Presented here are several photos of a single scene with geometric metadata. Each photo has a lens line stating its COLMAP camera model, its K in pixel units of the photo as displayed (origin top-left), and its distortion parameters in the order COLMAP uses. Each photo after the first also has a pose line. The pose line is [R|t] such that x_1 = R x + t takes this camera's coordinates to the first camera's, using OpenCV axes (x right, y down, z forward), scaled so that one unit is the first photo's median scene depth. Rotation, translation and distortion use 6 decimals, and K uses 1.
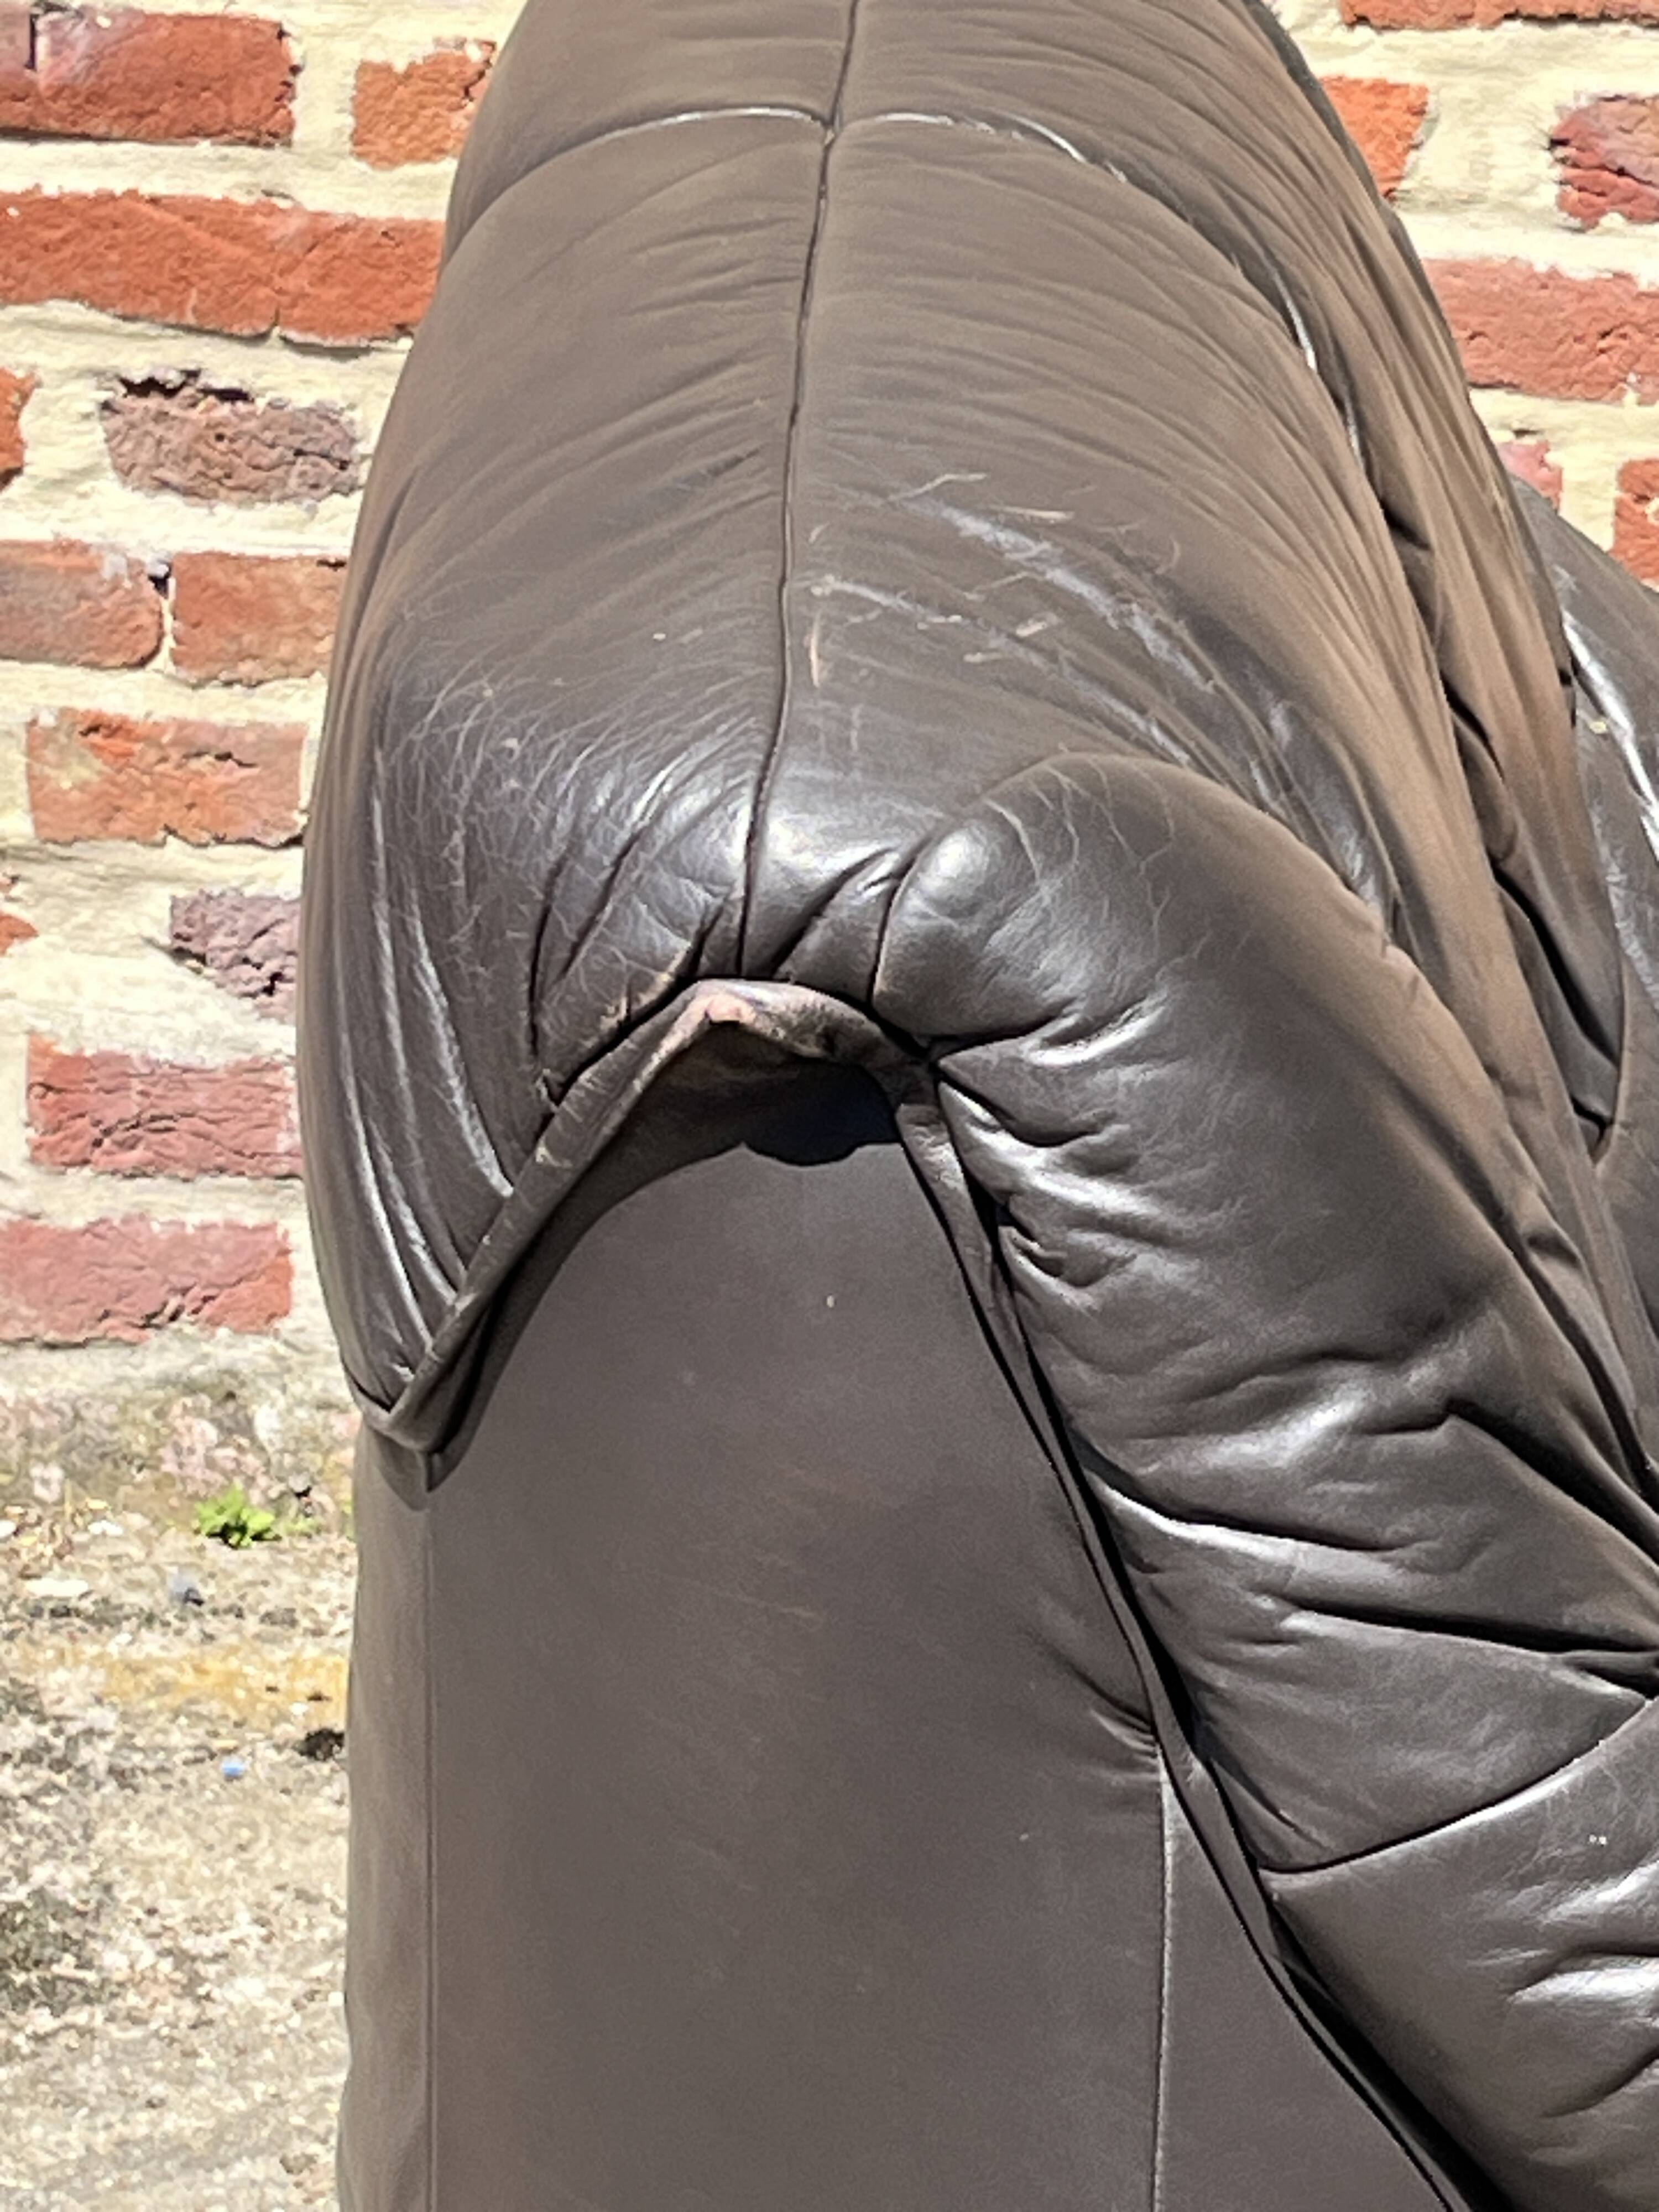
lens RADIAL K [[6852.4, 0, 923.3], [0, 6852.4, 1066.2], [0, 0, 1]] dist [0.125150, 0.000000]
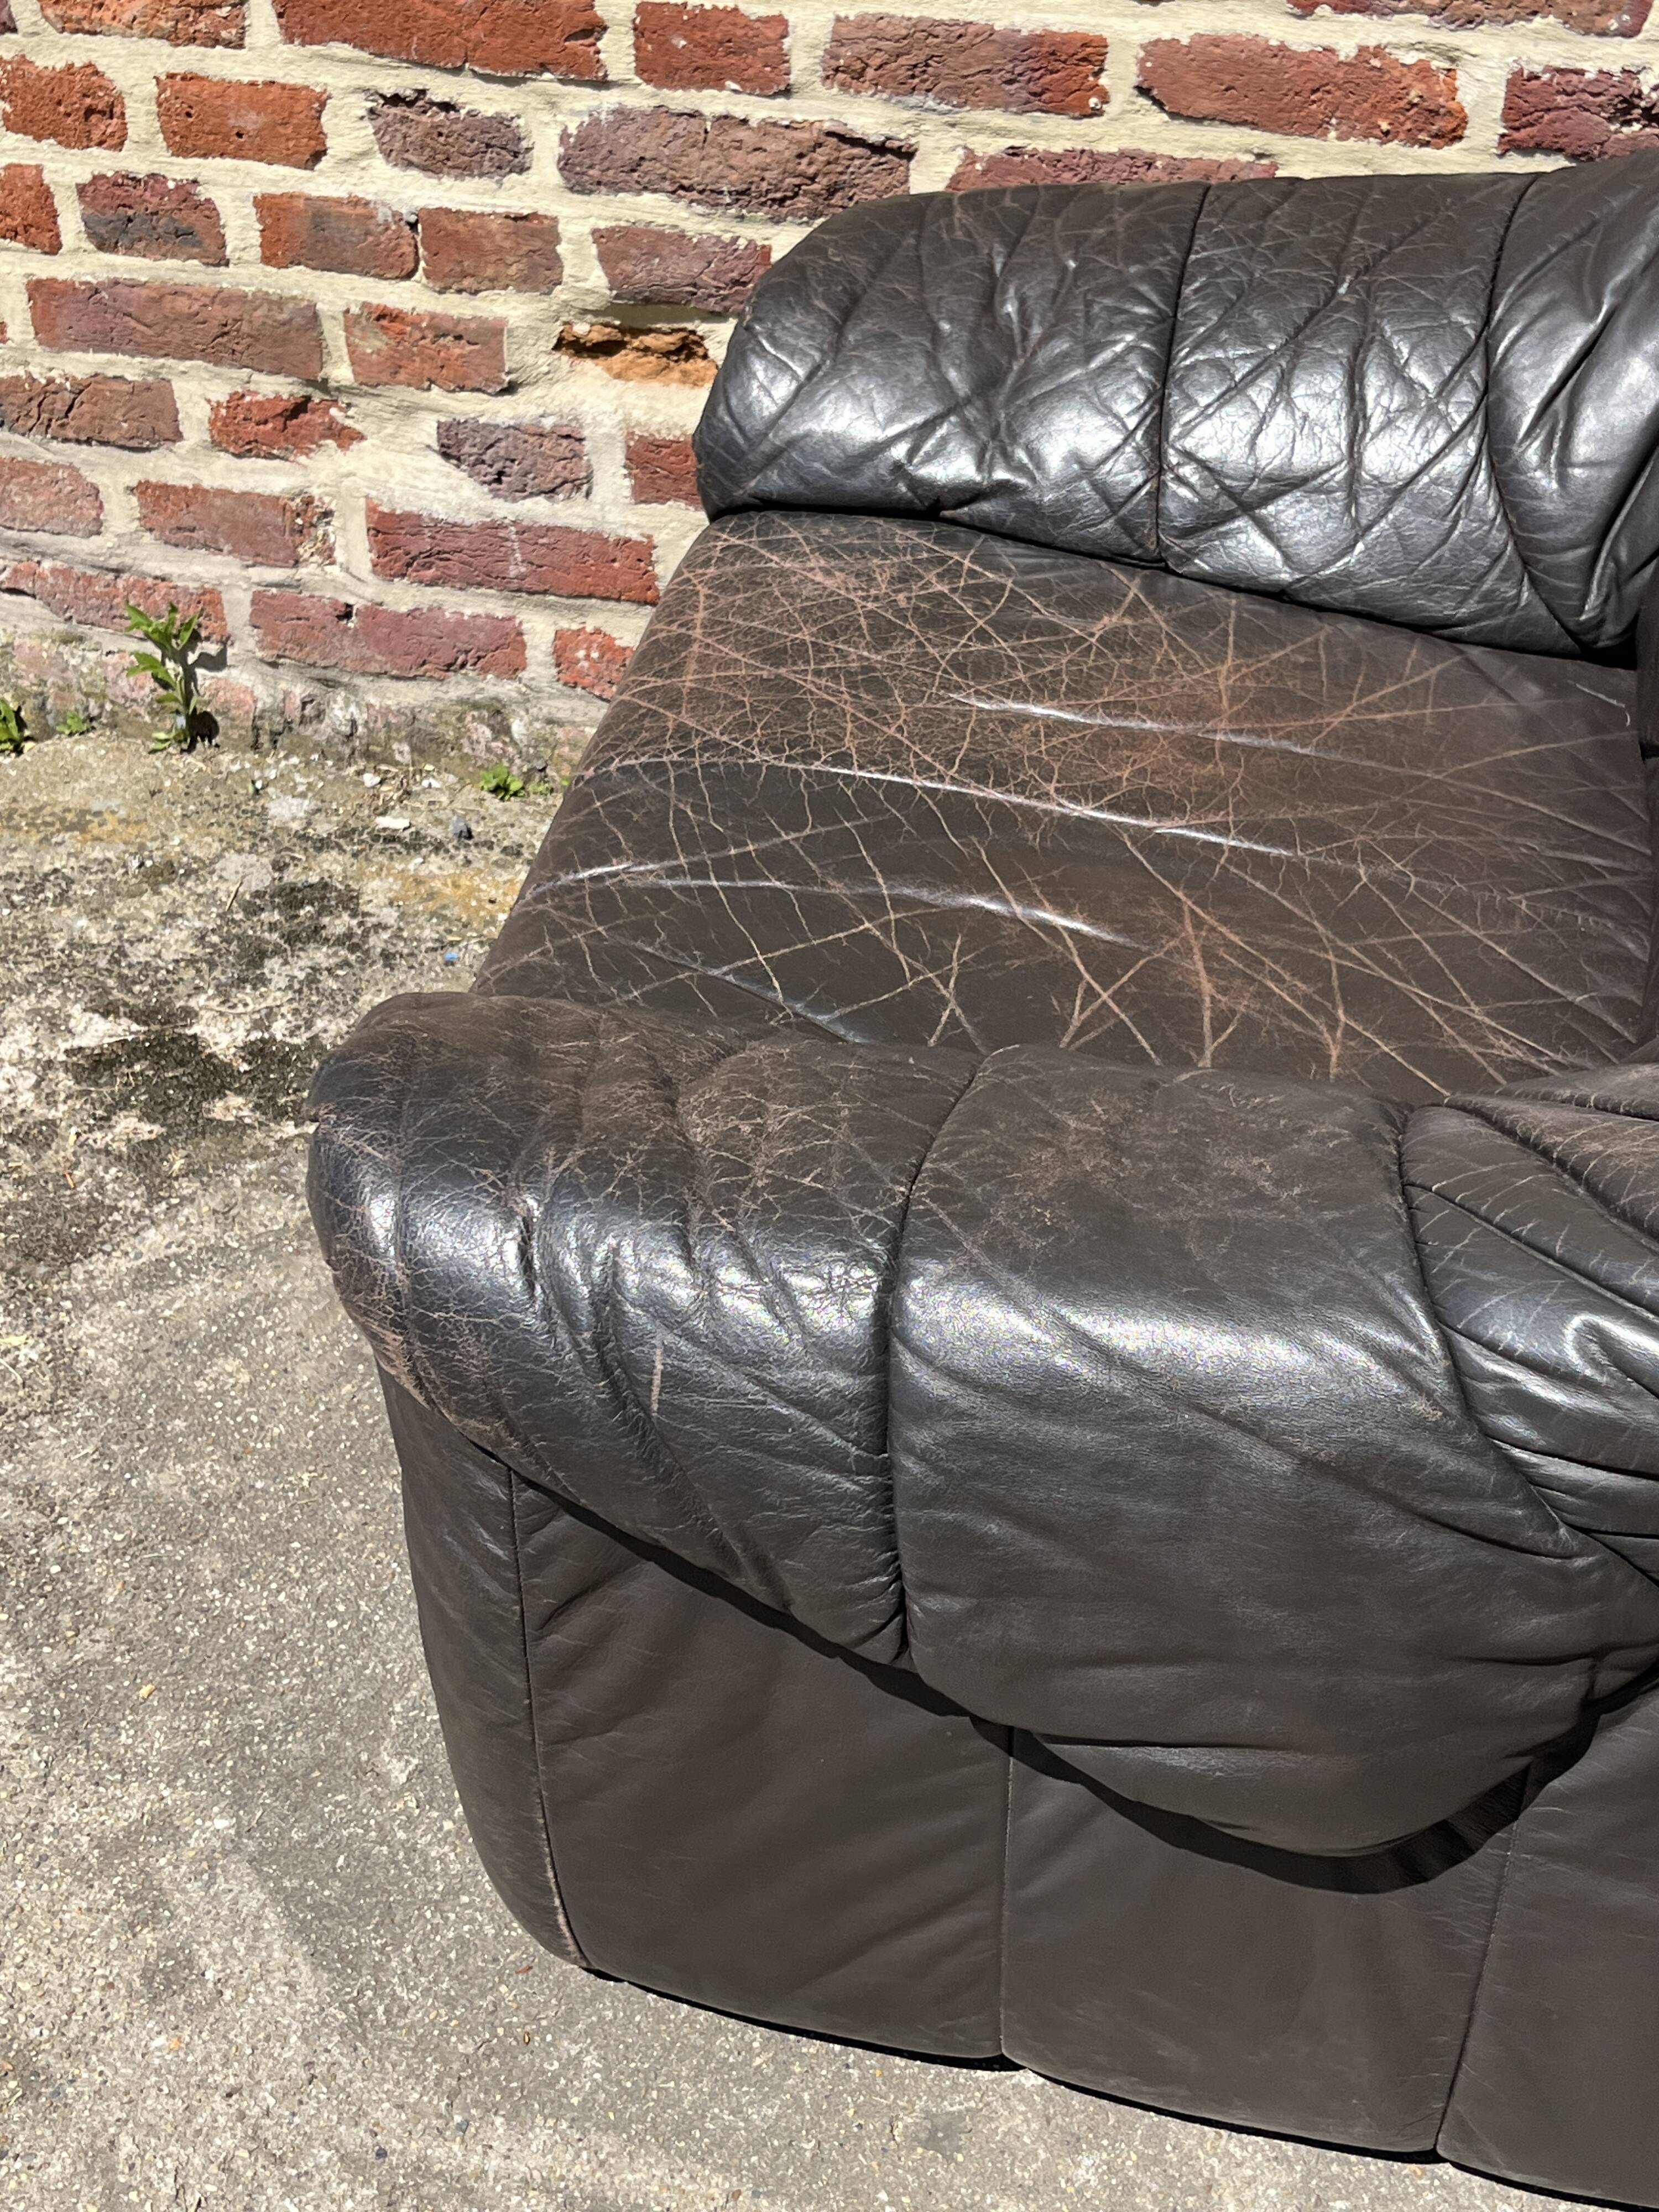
lens RADIAL K [[2839.8, 0, 881.6], [0, 2839.8, 1117.6], [0, 0, 1]] dist [0.019734, 0.000000]
pose [[0.984709, 0.079789, -0.154860, 0.119714], [-0.030313, 0.953863, 0.298708, -0.075471], [0.171549, -0.289446, 0.941696, 0.337267]]
